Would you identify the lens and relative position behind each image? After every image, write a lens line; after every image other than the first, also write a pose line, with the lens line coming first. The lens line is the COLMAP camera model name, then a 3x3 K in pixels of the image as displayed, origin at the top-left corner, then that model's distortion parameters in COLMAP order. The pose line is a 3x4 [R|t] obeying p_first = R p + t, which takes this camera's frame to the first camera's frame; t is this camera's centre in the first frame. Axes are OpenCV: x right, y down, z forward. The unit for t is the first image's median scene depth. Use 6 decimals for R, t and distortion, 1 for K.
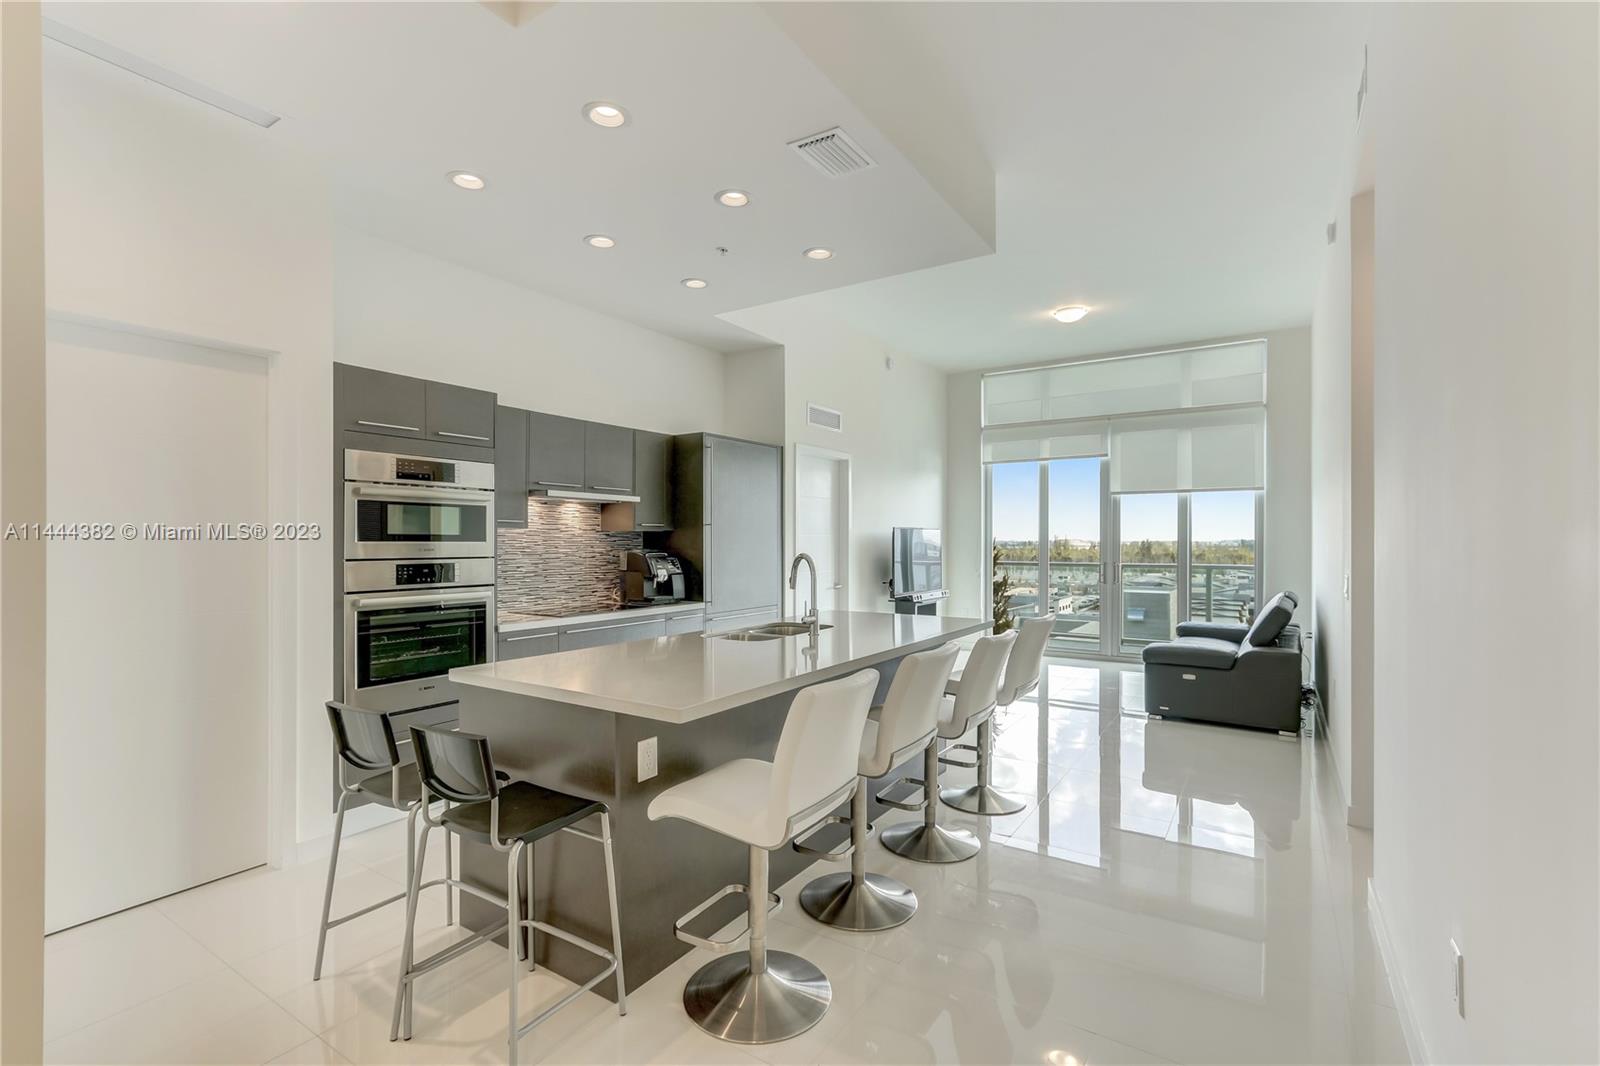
lens RADIAL K [[722.8, 0, 805.0], [0, 722.8, 540.4], [0, 0, 1]] dist [-0.001924, 0.000382]
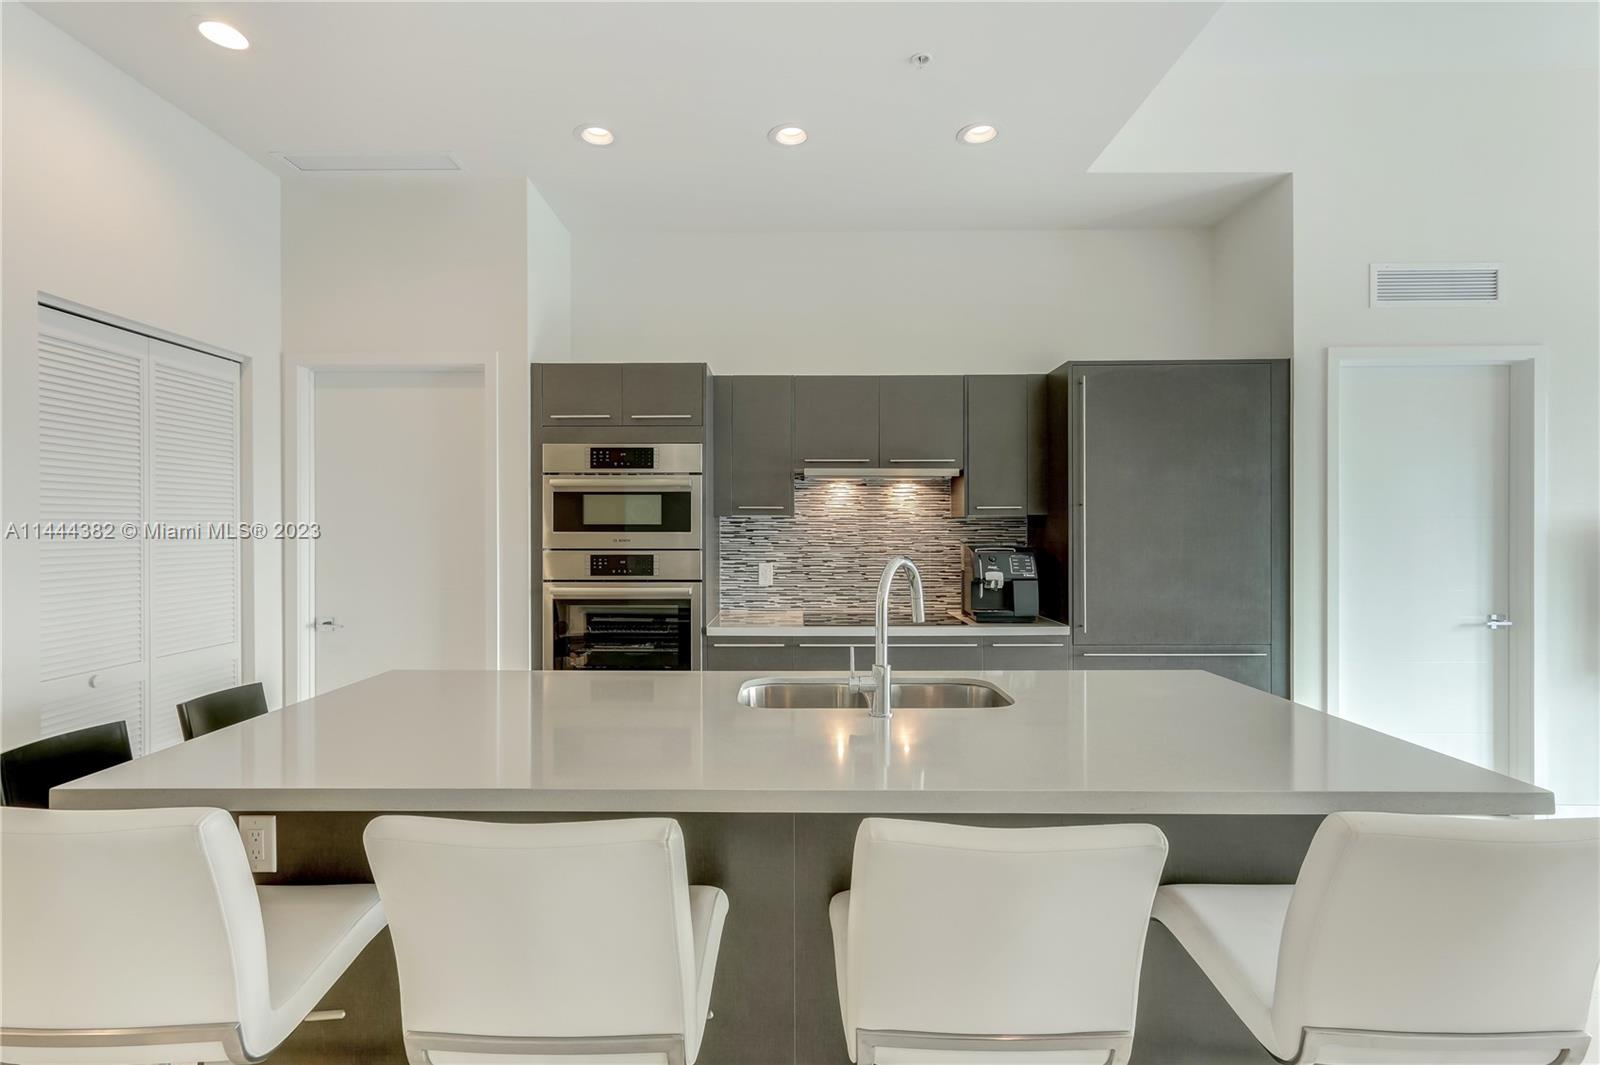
lens RADIAL K [[722.8, 0, 796.7], [0, 722.8, 525.6], [0, 0, 1]] dist [-0.001924, 0.000382]
pose [[0.534211, -0.005980, -0.845330, 0.380985], [0.002470, 0.999982, -0.005514, -0.000618], [0.845348, 0.000858, 0.534216, 0.635421]]
